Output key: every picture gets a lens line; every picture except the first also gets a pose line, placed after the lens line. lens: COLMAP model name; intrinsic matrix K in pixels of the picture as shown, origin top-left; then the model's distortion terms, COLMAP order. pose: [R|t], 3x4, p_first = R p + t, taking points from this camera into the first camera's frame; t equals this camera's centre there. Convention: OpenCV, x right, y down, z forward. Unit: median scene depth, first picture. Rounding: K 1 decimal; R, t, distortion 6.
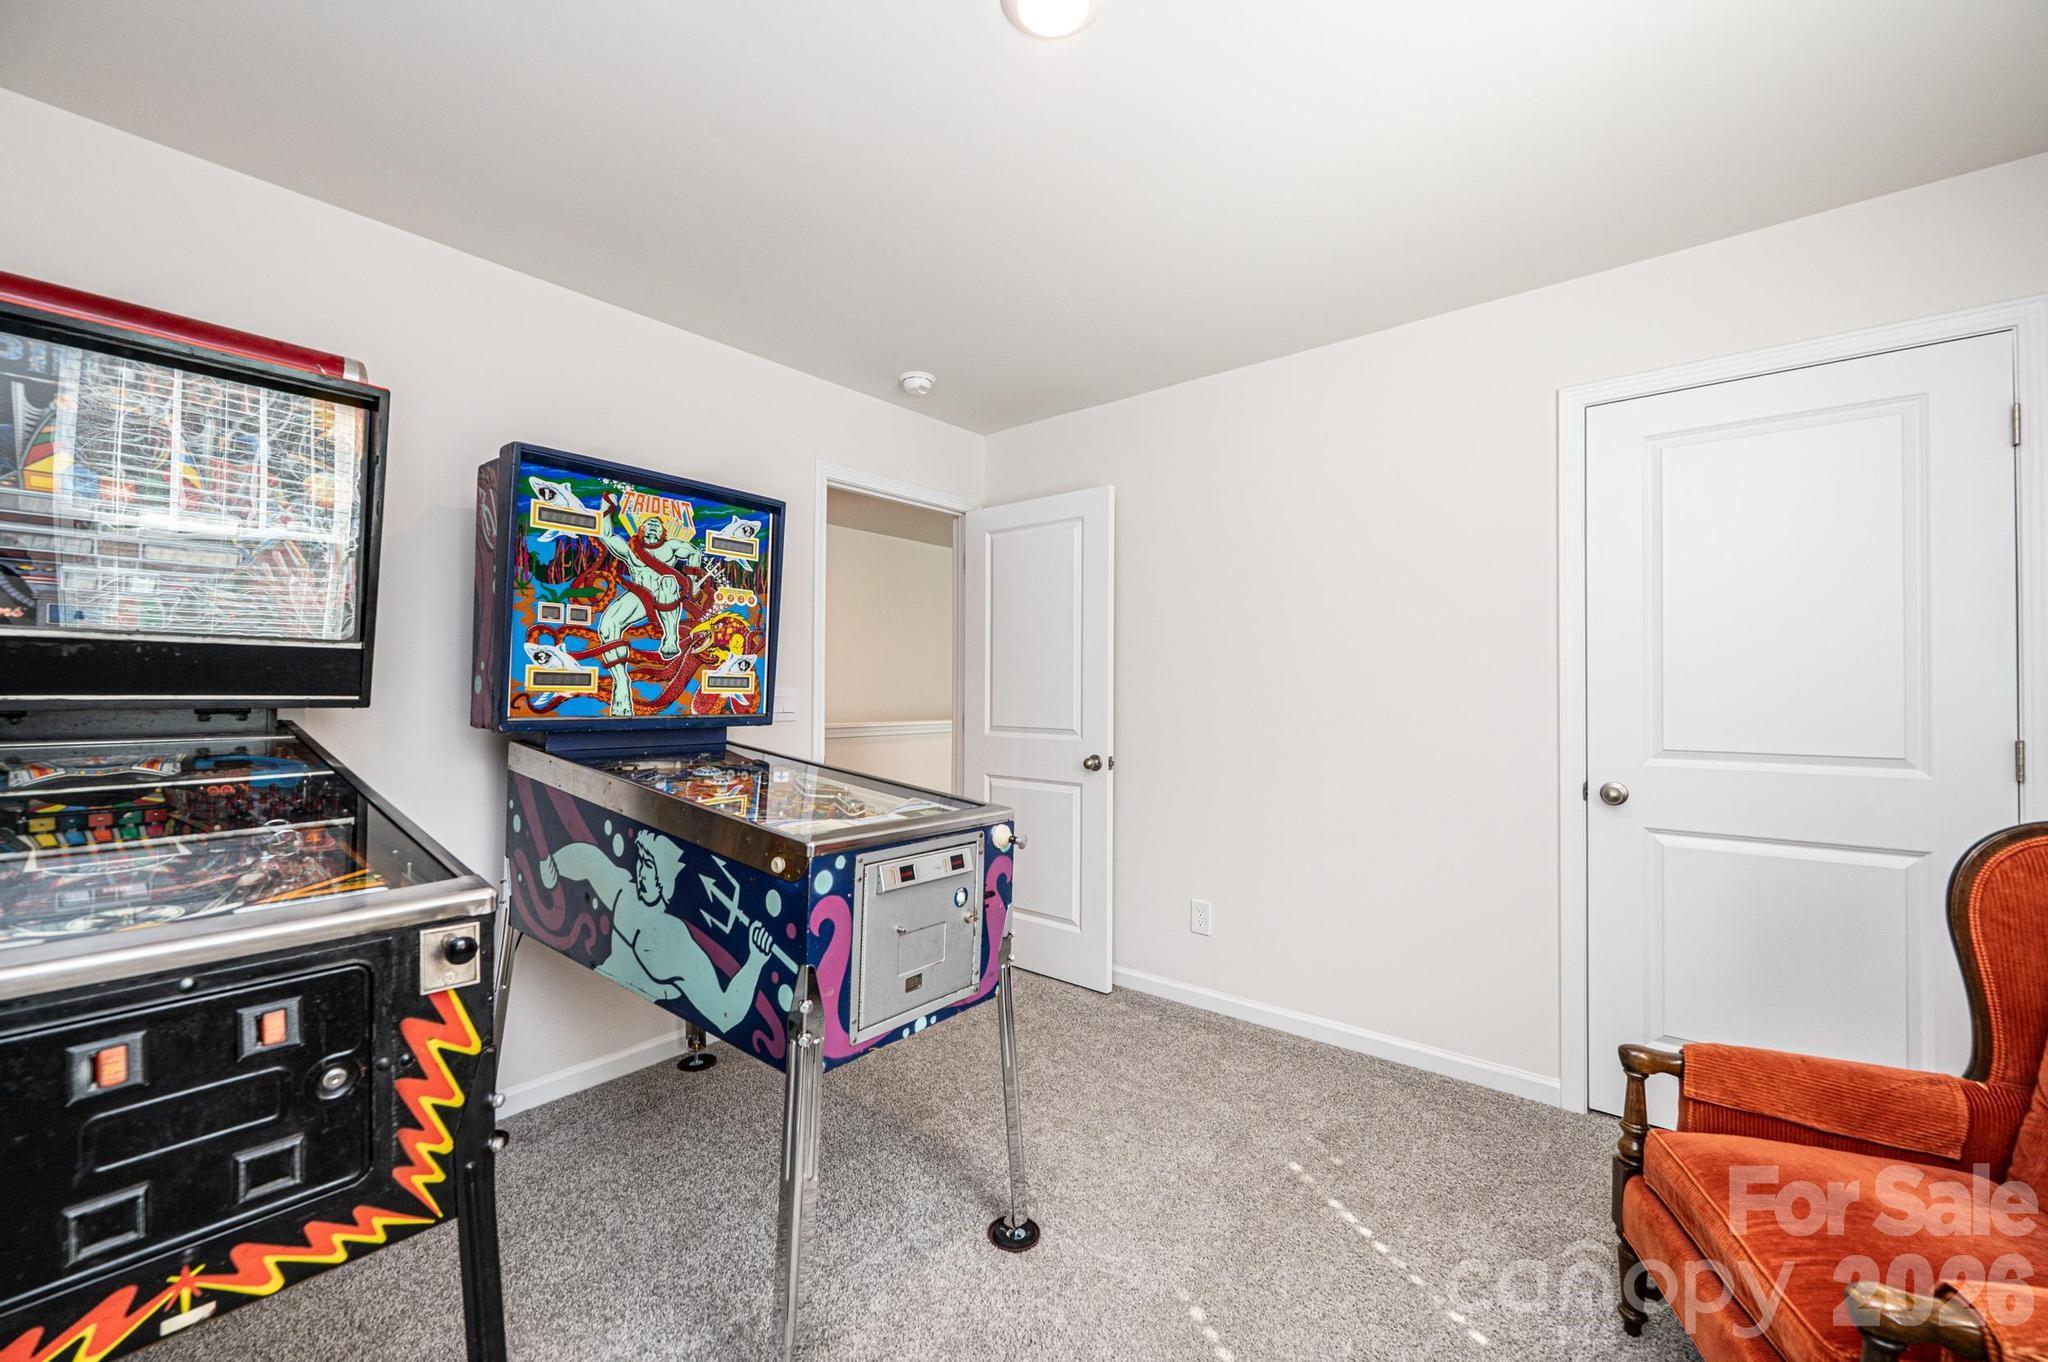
lens RADIAL K [[814.6, 0, 1027.4], [0, 814.6, 684.2], [0, 0, 1]] dist [-0.000521, 0.000431]
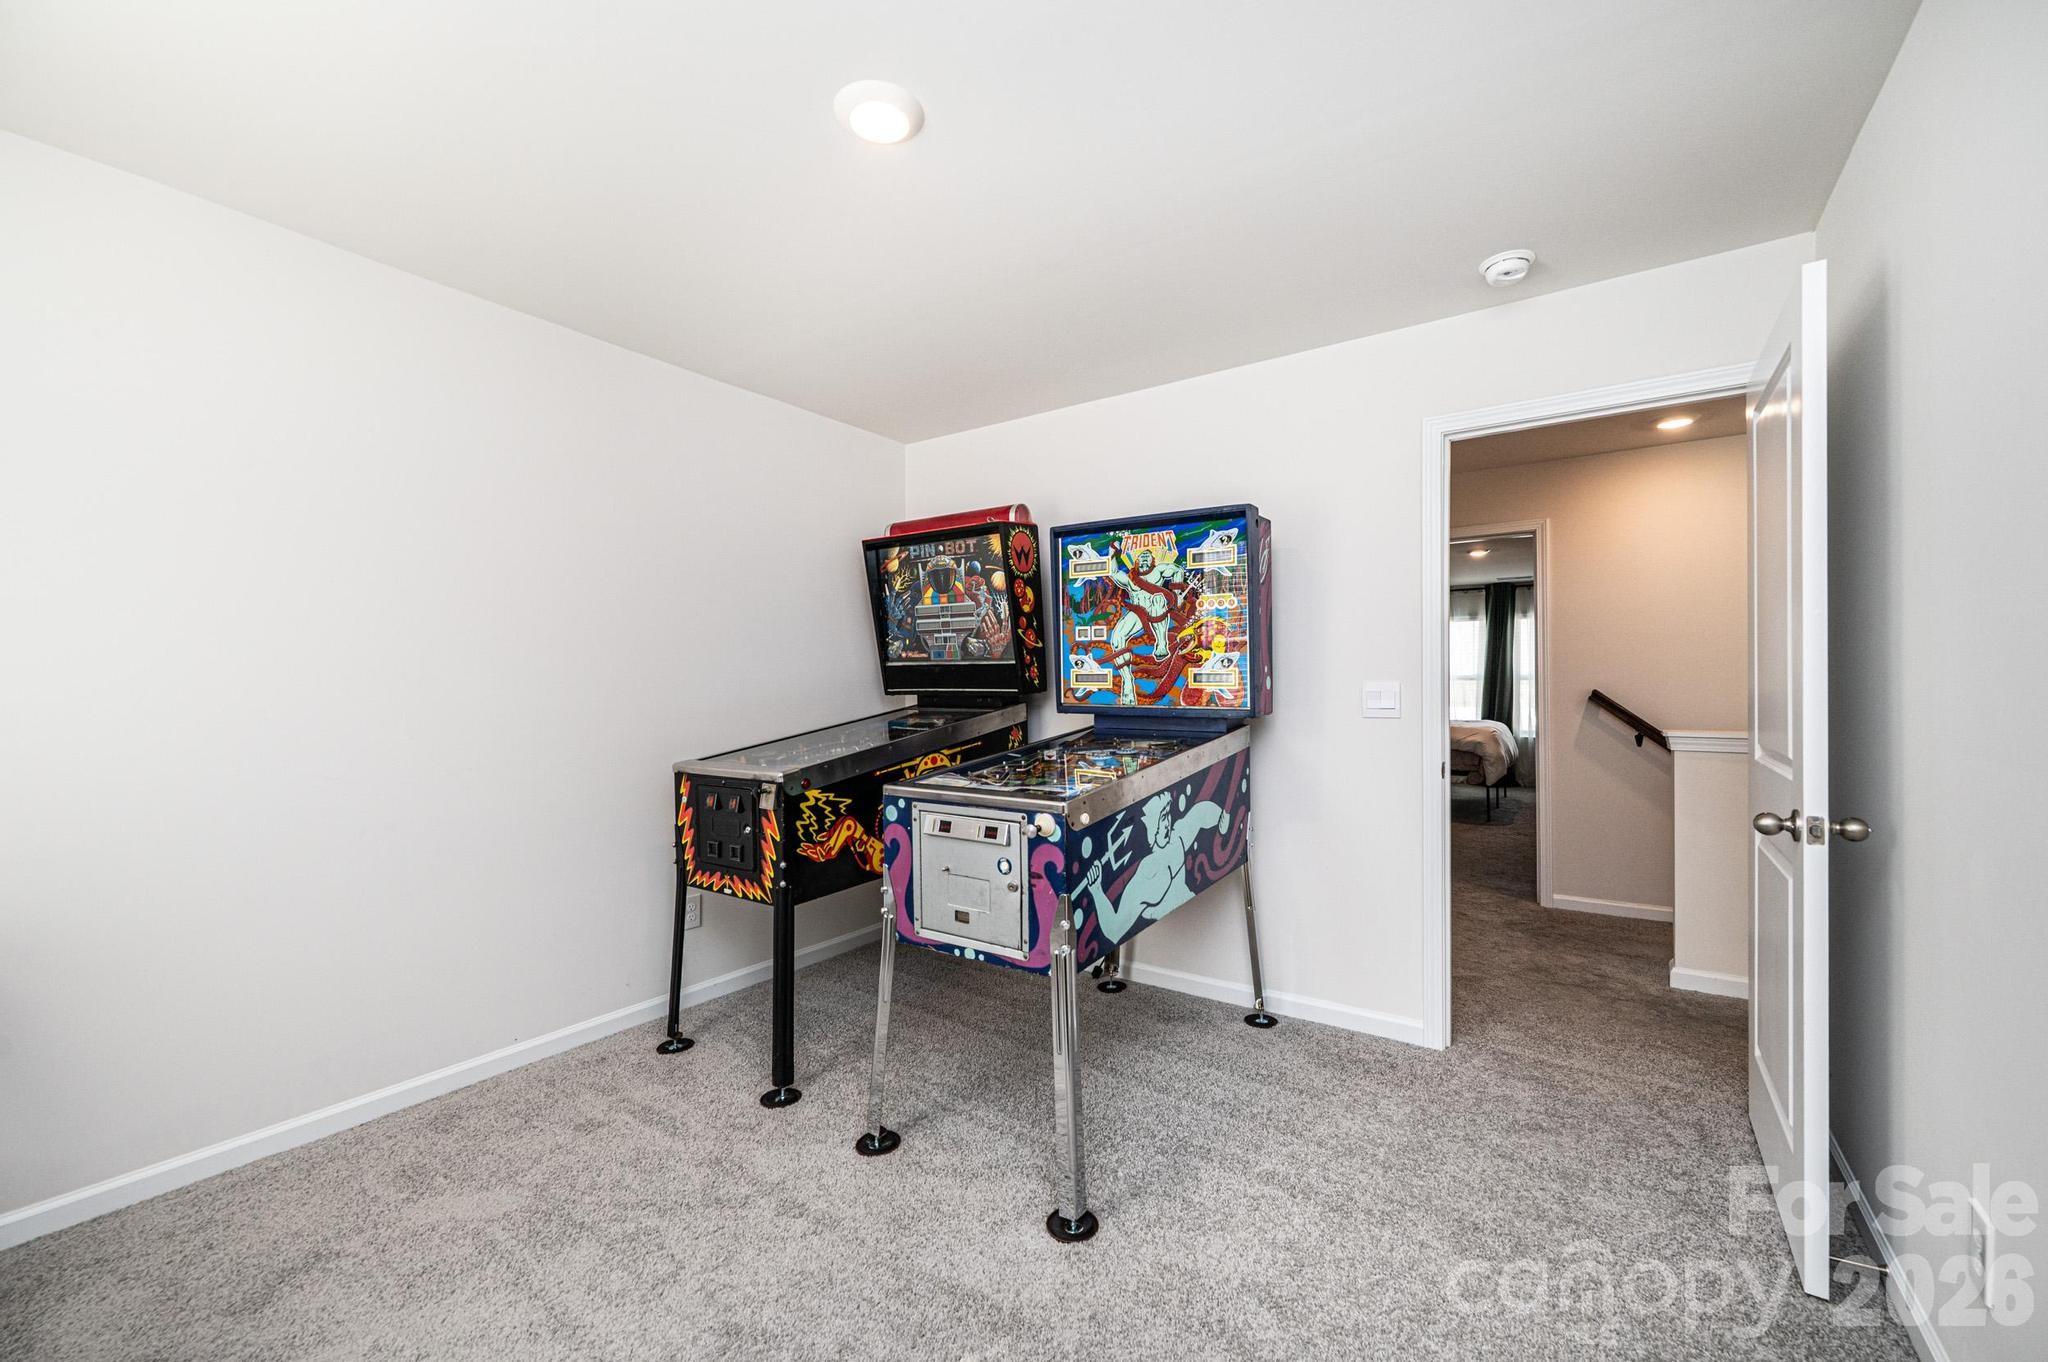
lens RADIAL K [[814.6, 0, 1027.4], [0, 814.6, 684.2], [0, 0, 1]] dist [-0.000521, 0.000431]
pose [[0.081699, -0.004450, -0.996647, 0.830971], [0.011842, 0.999924, -0.003494, 0.007807], [0.996587, -0.011517, 0.081745, 0.735243]]
